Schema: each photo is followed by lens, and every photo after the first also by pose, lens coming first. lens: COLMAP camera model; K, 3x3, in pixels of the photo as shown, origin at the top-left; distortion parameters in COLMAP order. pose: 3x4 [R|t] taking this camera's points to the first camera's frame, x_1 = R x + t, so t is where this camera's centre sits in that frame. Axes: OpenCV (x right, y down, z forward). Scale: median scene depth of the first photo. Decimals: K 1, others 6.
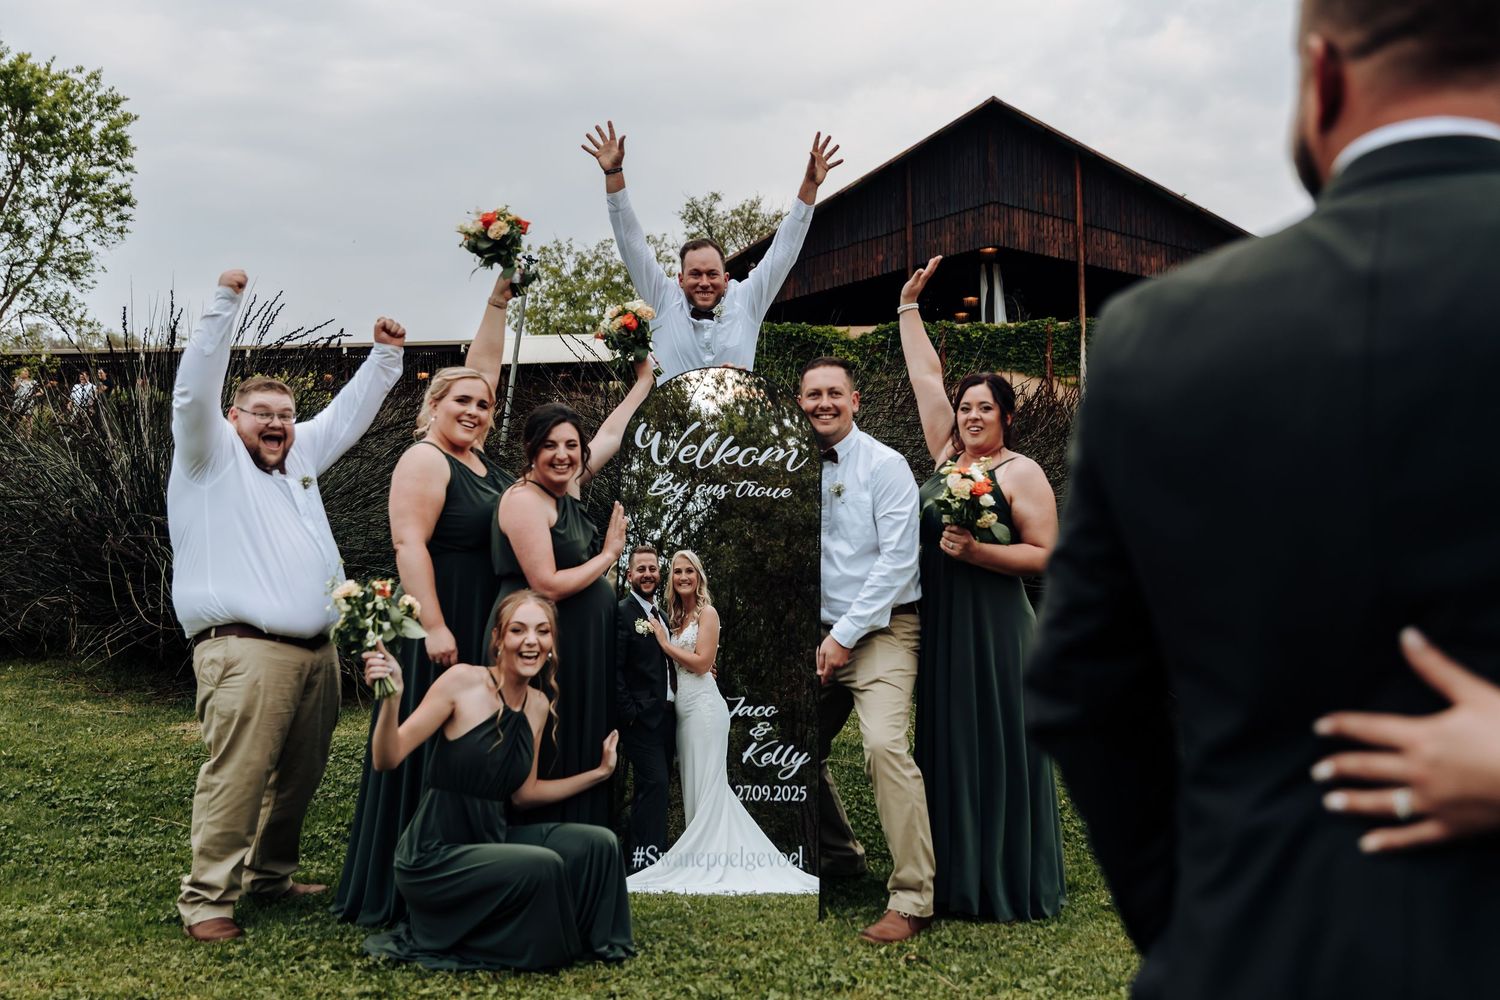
lens RADIAL K [[1455.9, 0, 748.5], [0, 1455.9, 514.6], [0, 0, 1]] dist [-0.012591, 0.014877]
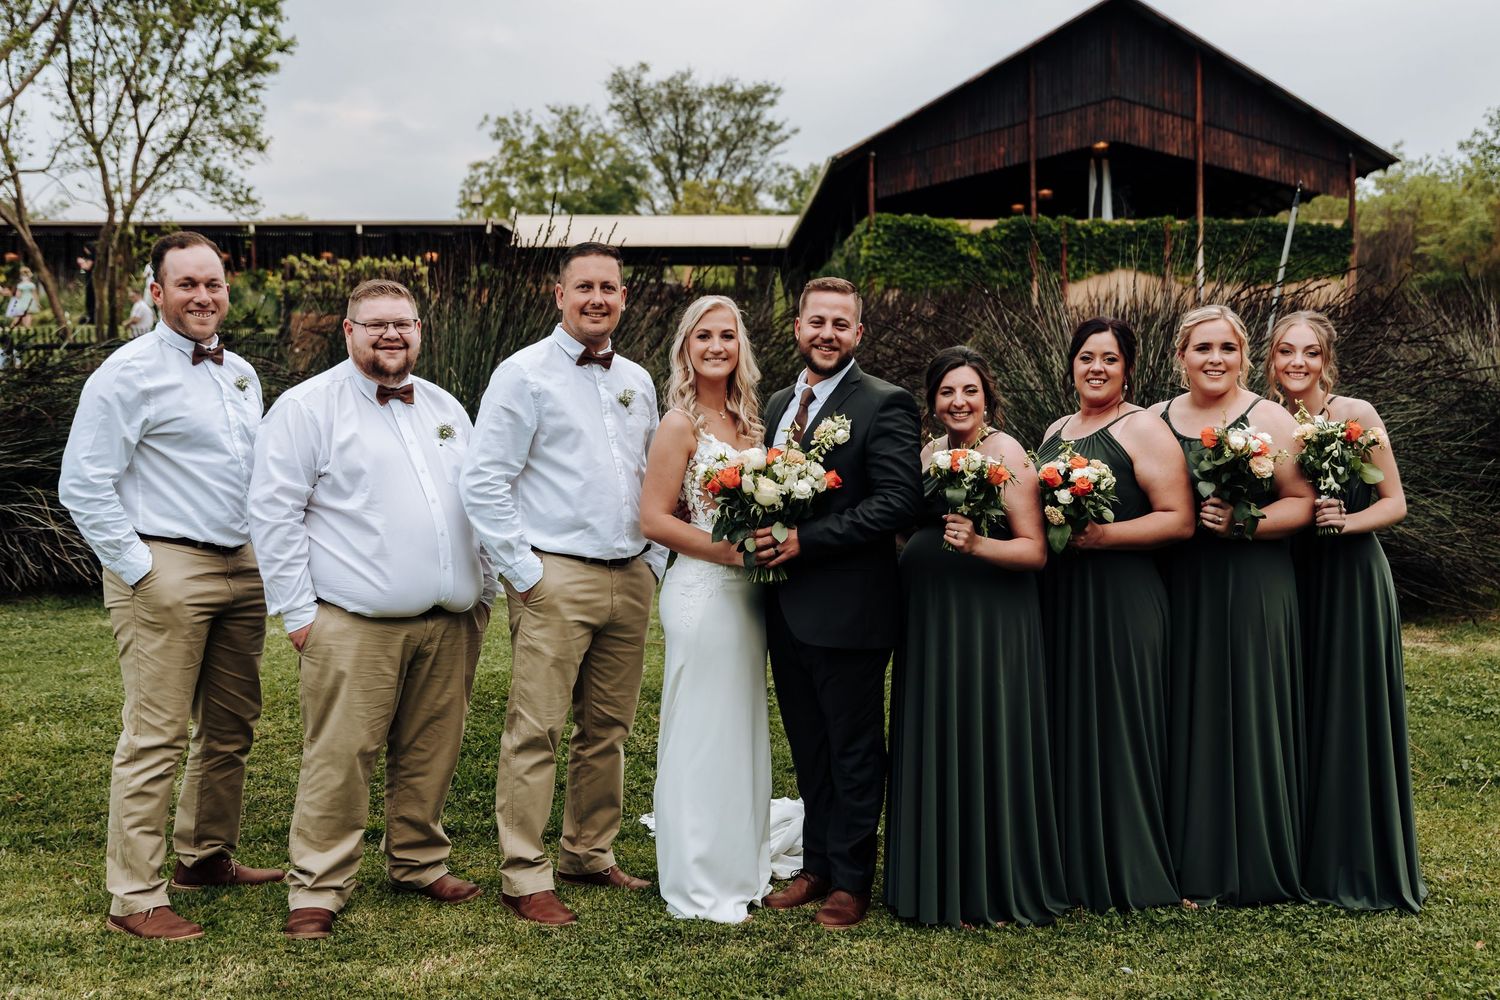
lens RADIAL K [[1502.8, 0, 755.1], [0, 1502.8, 500.1], [0, 0, 1]] dist [-0.010200, 0.007265]
pose [[0.991661, -0.001193, 0.128865, -0.249561], [-0.007611, 0.997669, 0.067810, -0.009048], [-0.128646, -0.068225, 0.989341, -0.003363]]
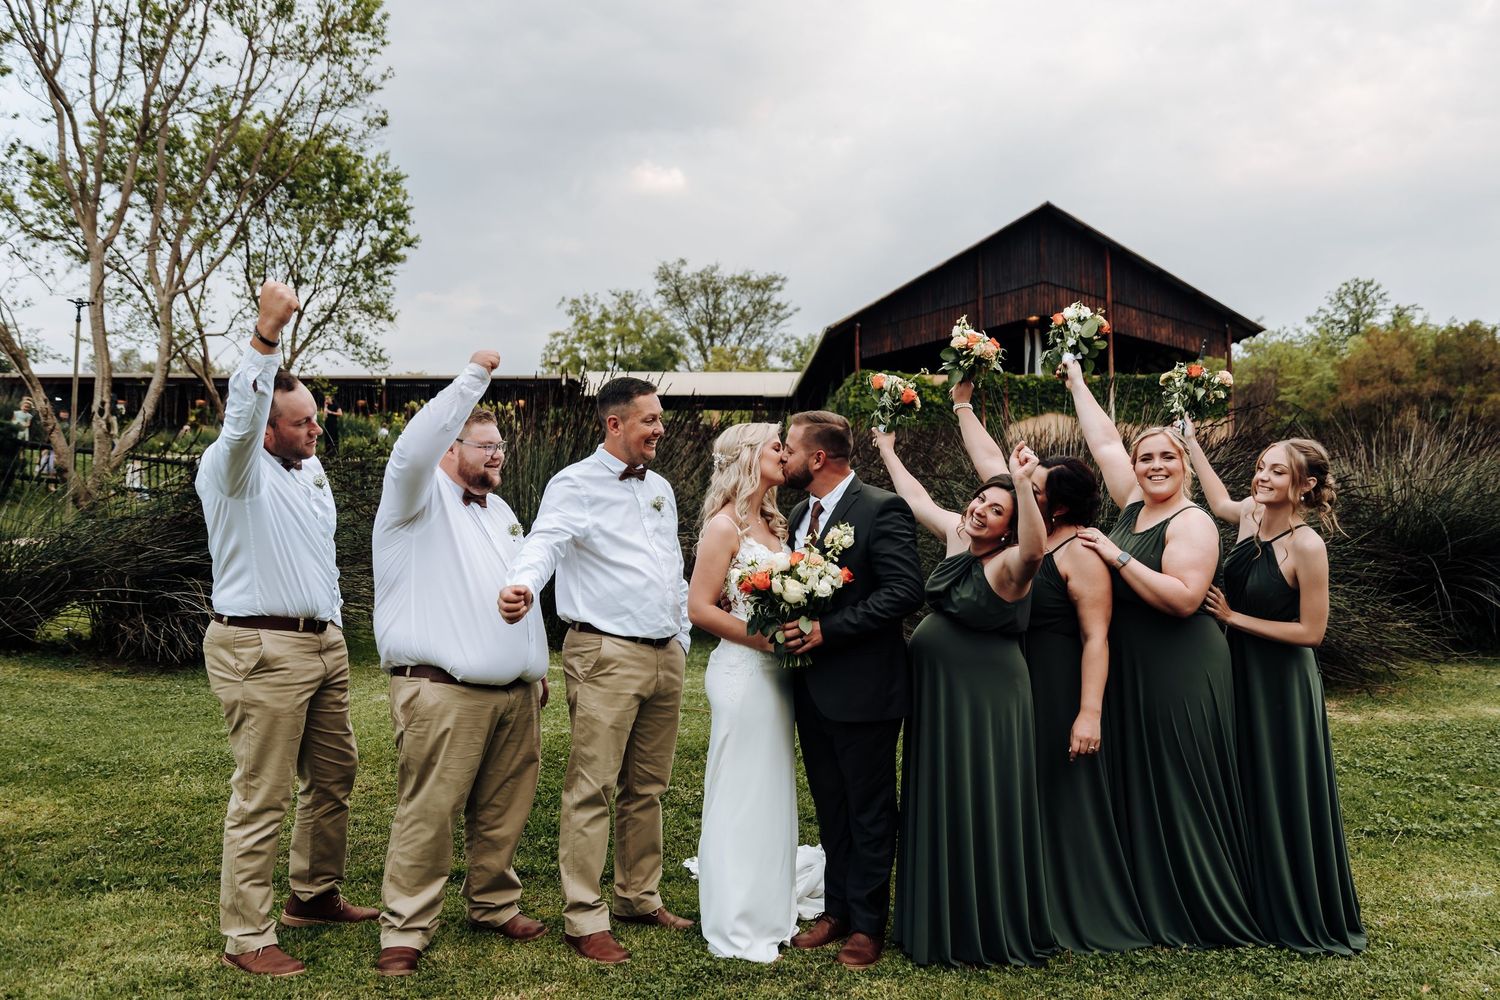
lens RADIAL K [[1152.7, 0, 747.4], [0, 1152.7, 497.6], [0, 0, 1]] dist [-0.001841, -0.001688]
pose [[0.993508, 0.011739, 0.113157, -0.250177], [-0.010422, 0.999871, -0.012220, -0.008268], [-0.113286, 0.010961, 0.993502, 0.011414]]
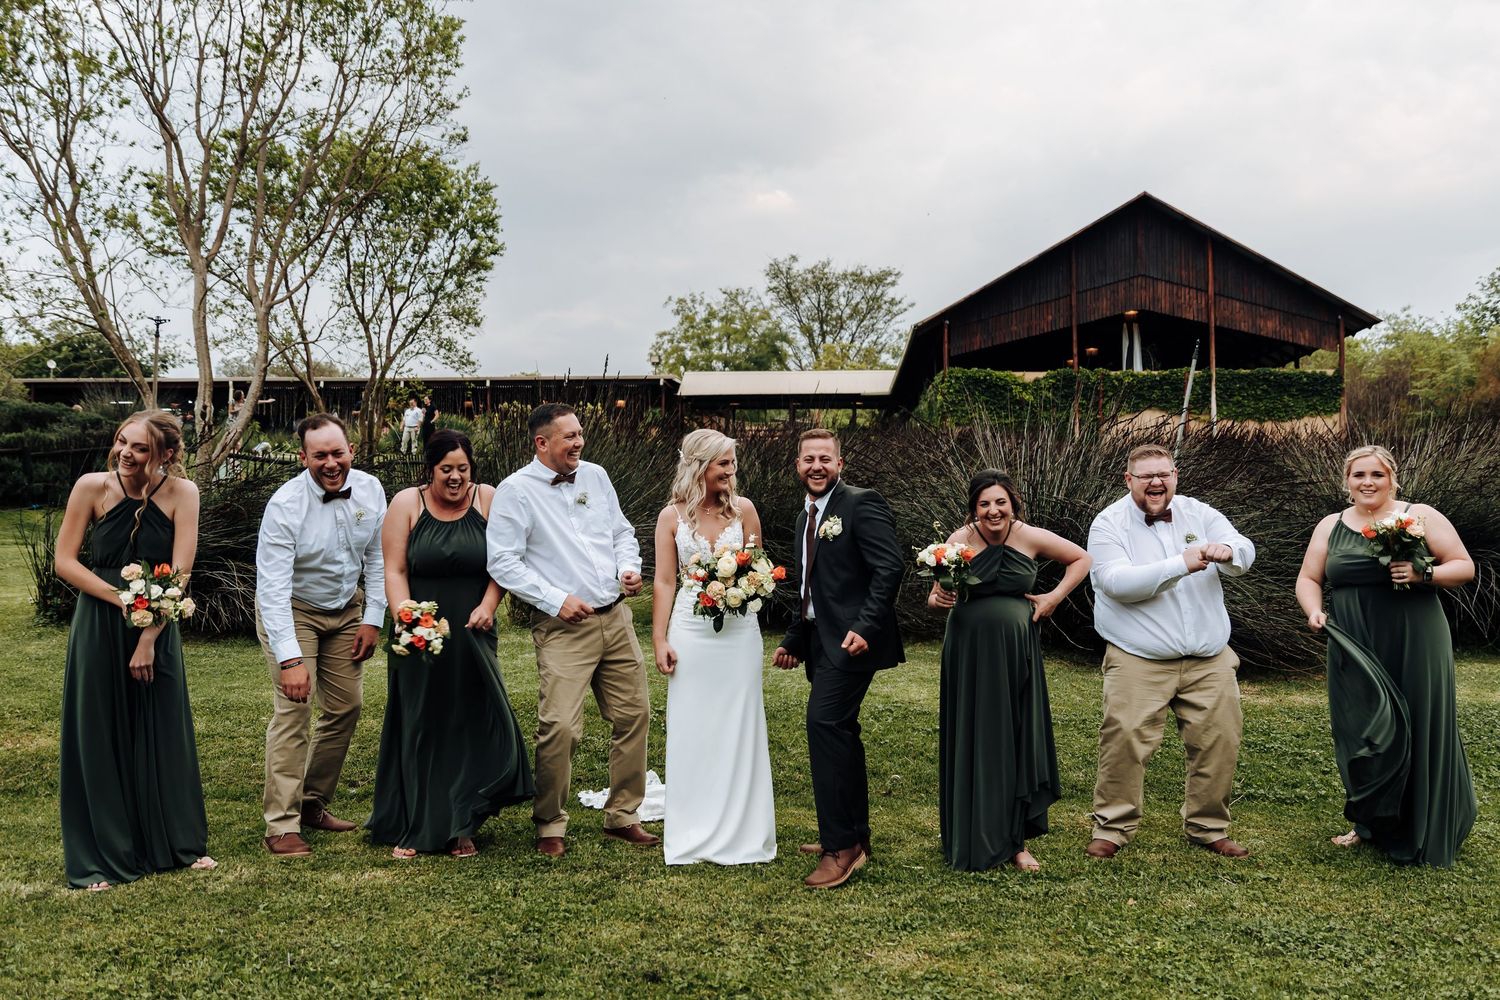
lens RADIAL K [[1181.3, 0, 743.0], [0, 1181.3, 501.9], [0, 0, 1]] dist [0.003325, -0.000513]
pose [[0.999900, 0.013943, 0.002423, -0.211443], [-0.013925, 0.999874, -0.007567, -0.006719], [-0.002528, 0.007533, 0.999968, -0.026497]]
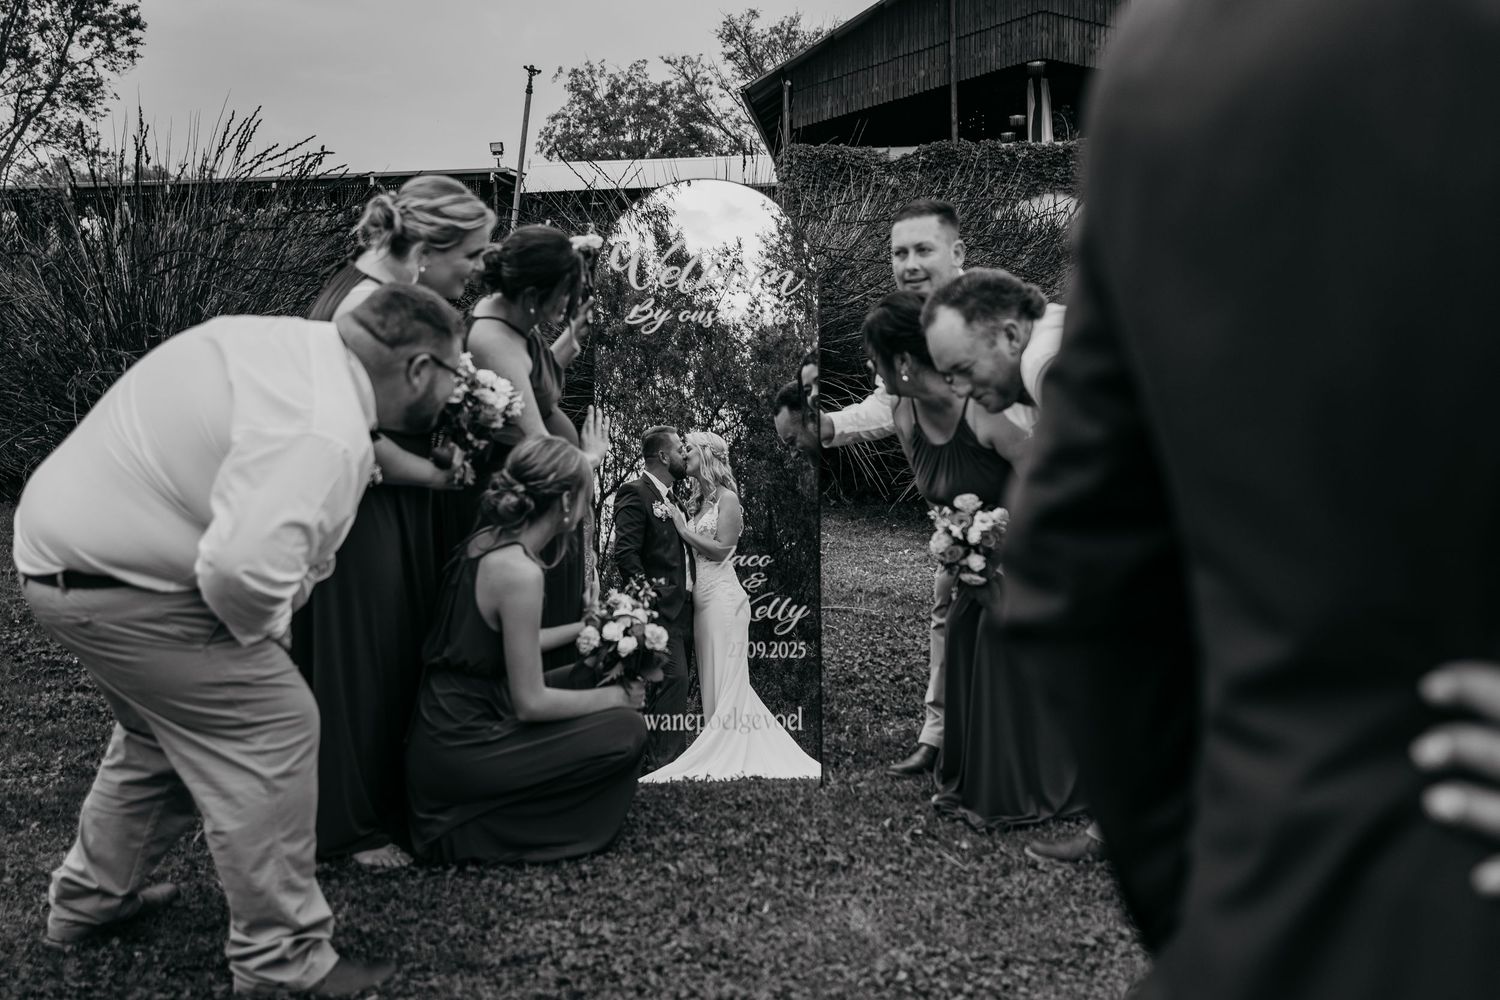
lens RADIAL K [[1464.4, 0, 749.6], [0, 1464.4, 500.0], [0, 0, 1]] dist [-0.002765, -0.006278]
pose [[0.999548, -0.005680, -0.029523, 0.005248], [0.008733, 0.994502, 0.104348, 0.000487], [0.028768, -0.104559, 0.994103, 0.016628]]
